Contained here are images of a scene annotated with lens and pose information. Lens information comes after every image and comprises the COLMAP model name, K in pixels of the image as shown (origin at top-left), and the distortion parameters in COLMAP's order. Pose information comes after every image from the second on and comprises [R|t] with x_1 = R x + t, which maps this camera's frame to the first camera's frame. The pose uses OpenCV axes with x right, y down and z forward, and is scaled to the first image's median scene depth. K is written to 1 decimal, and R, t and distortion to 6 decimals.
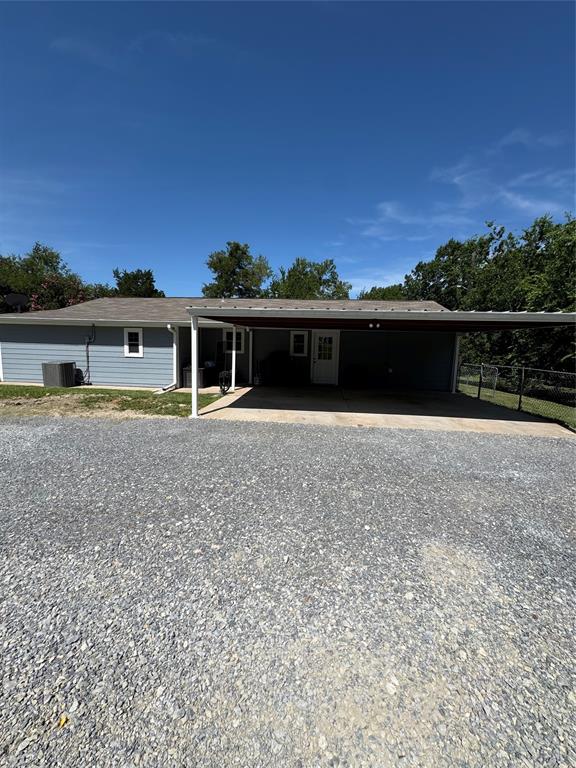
lens RADIAL K [[308.7, 0, 295.7], [0, 308.7, 387.7], [0, 0, 1]] dist [0.003114, 0.000232]
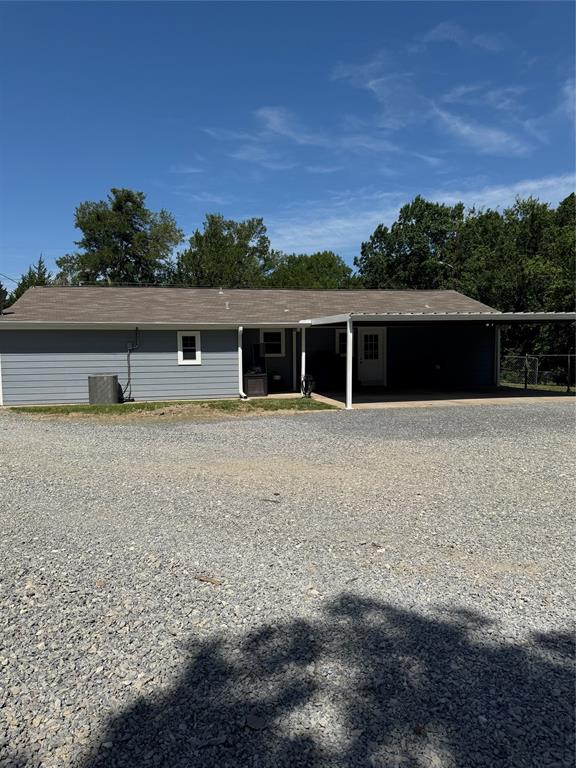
lens RADIAL K [[544.3, 0, 301.8], [0, 544.3, 387.6], [0, 0, 1]] dist [0.063047, -0.068775]
pose [[0.949618, -0.060448, 0.307525, -0.183305], [0.078259, 0.995875, -0.045908, 0.014802], [-0.303482, 0.067662, 0.950432, -0.136269]]
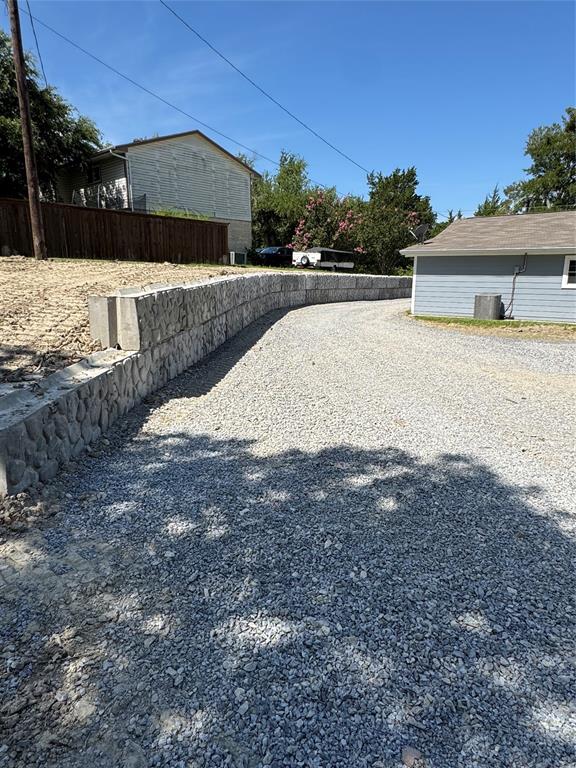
lens RADIAL K [[492.9, 0, 284.8], [0, 492.9, 384.1], [0, 0, 1]] dist [0.007924, -0.002455]
pose [[0.860604, 0.087365, -0.501726, -0.131925], [-0.045664, 0.994445, 0.094834, 0.020083], [0.507224, -0.058704, 0.859813, -0.171063]]
